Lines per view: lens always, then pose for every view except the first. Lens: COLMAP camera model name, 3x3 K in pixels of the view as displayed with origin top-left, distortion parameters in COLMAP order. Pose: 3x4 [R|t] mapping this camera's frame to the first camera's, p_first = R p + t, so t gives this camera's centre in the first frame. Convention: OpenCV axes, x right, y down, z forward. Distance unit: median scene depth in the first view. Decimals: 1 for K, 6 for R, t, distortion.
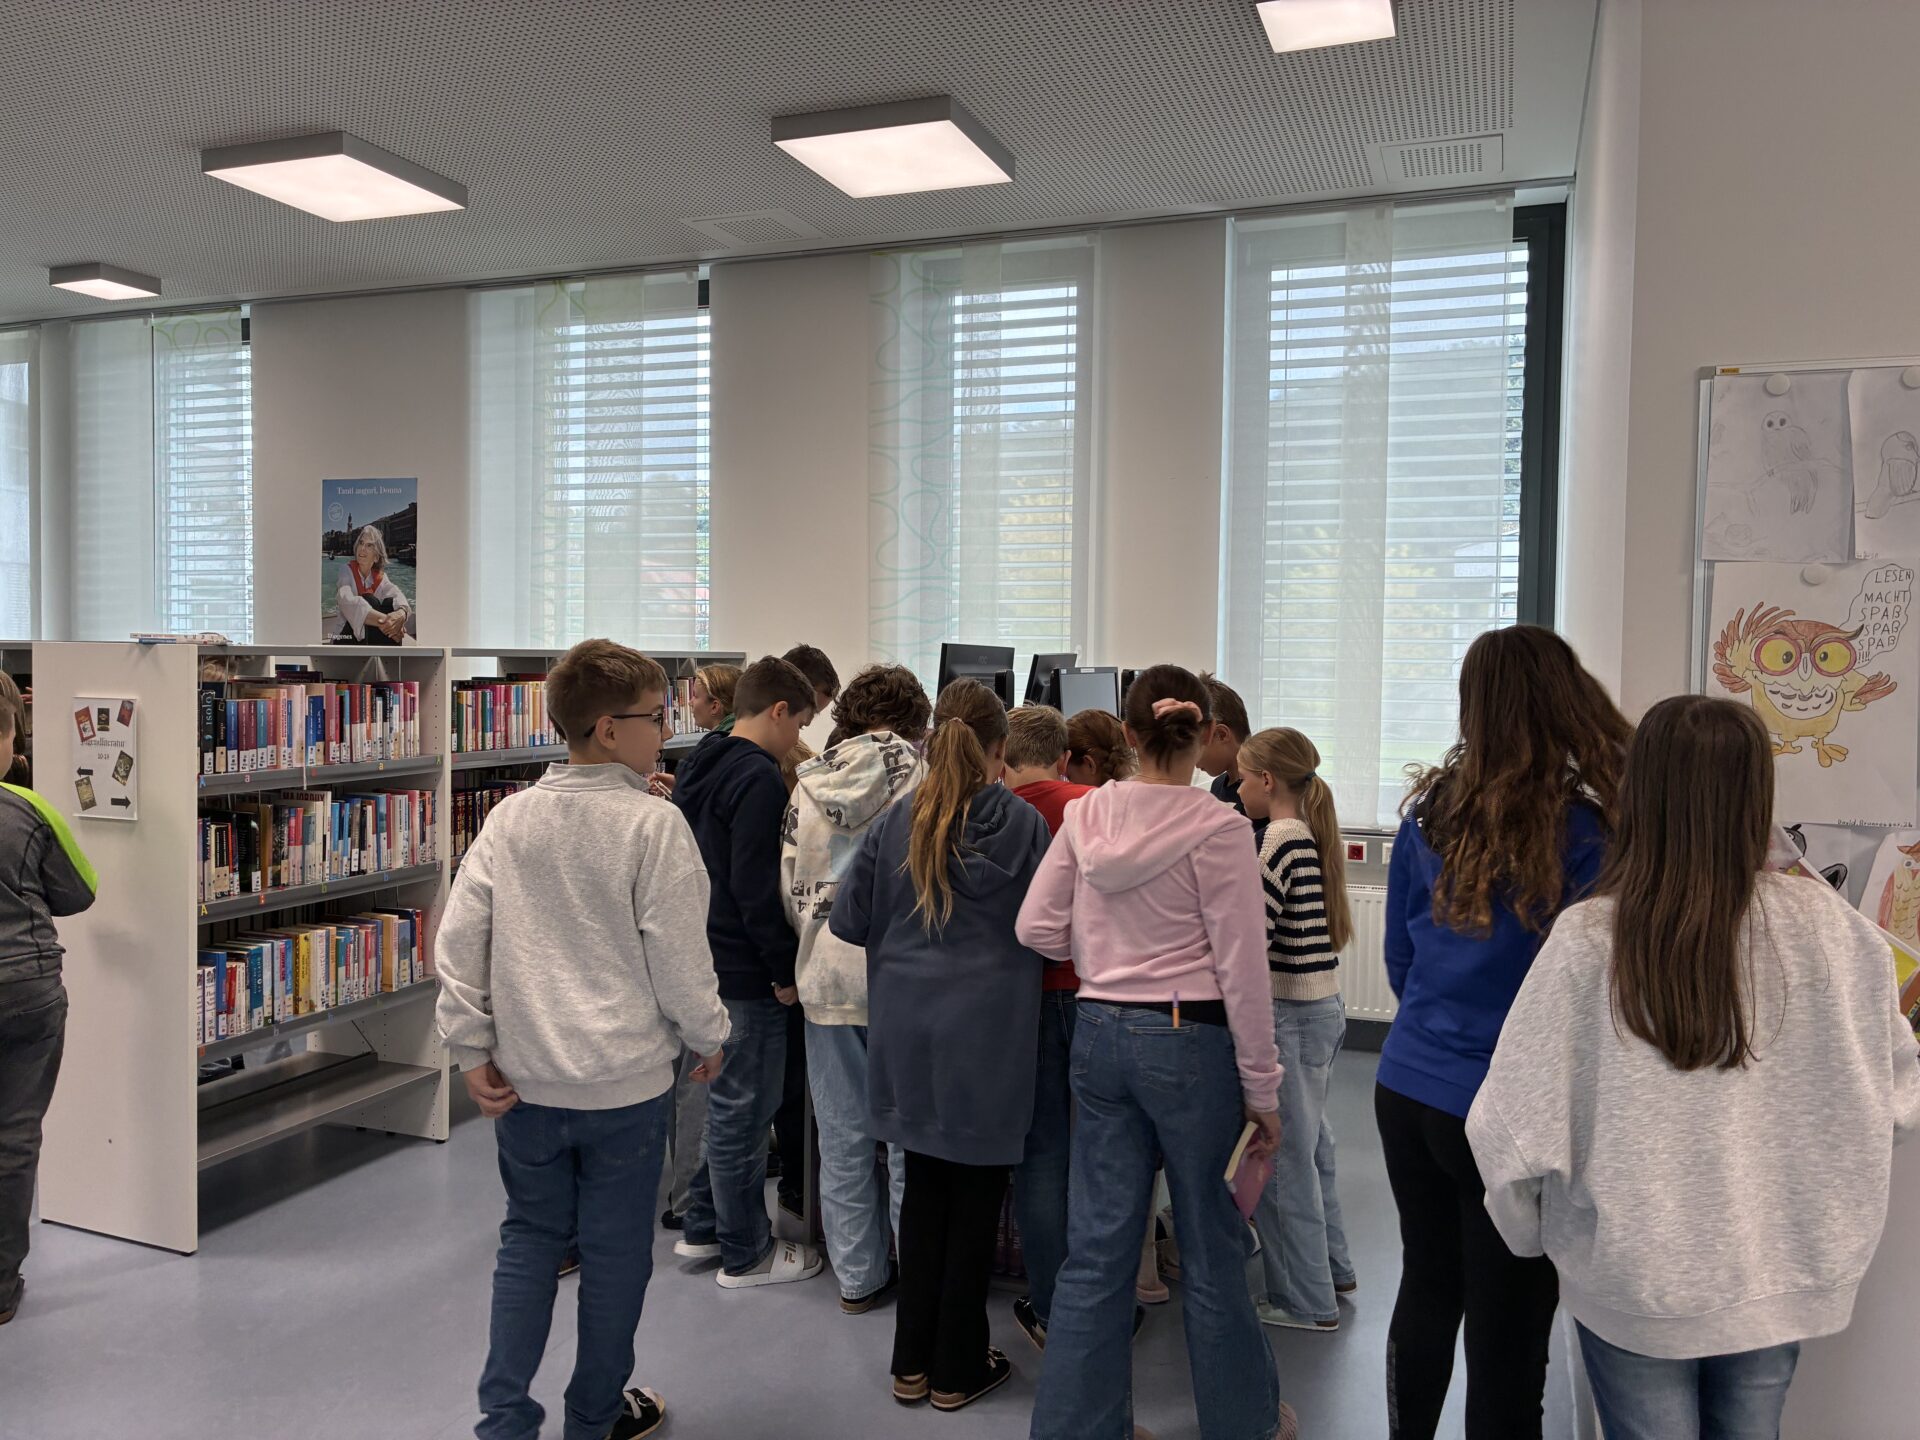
lens RADIAL K [[1464.3, 0, 960.0], [0, 1464.3, 720.0], [0, 0, 1]] dist [-0.004305, -0.003265]
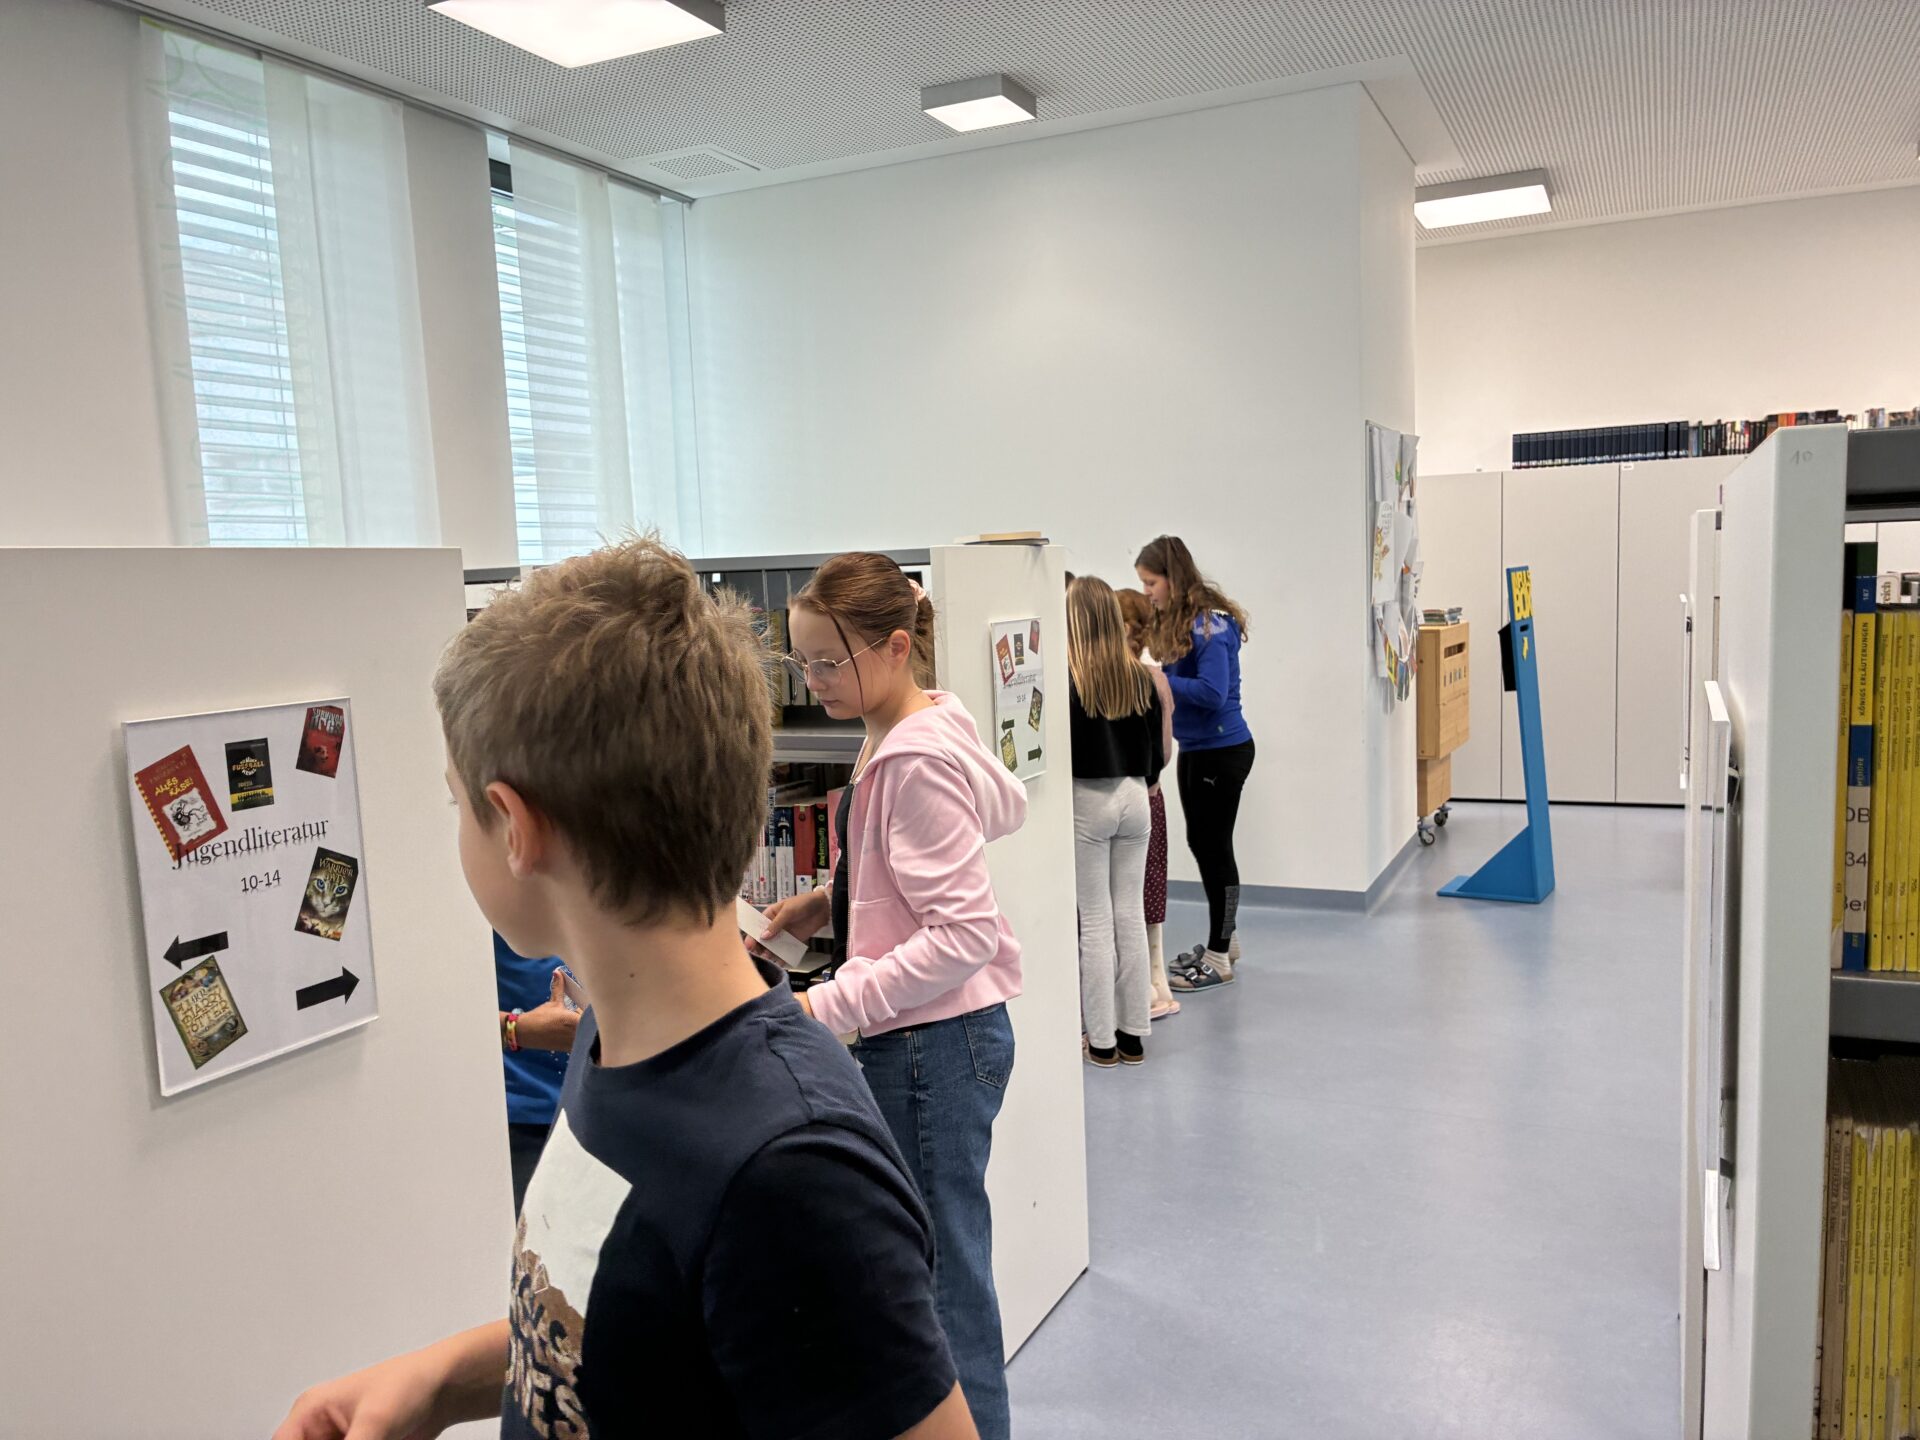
lens RADIAL K [[1464.3, 0, 960.0], [0, 1464.3, 720.0], [0, 0, 1]] dist [-0.004305, -0.003265]
pose [[0.089821, -0.115616, 0.989224, -0.906715], [0.087805, 0.990291, 0.107768, -0.034810], [-0.992080, 0.077179, 0.099101, 0.803239]]
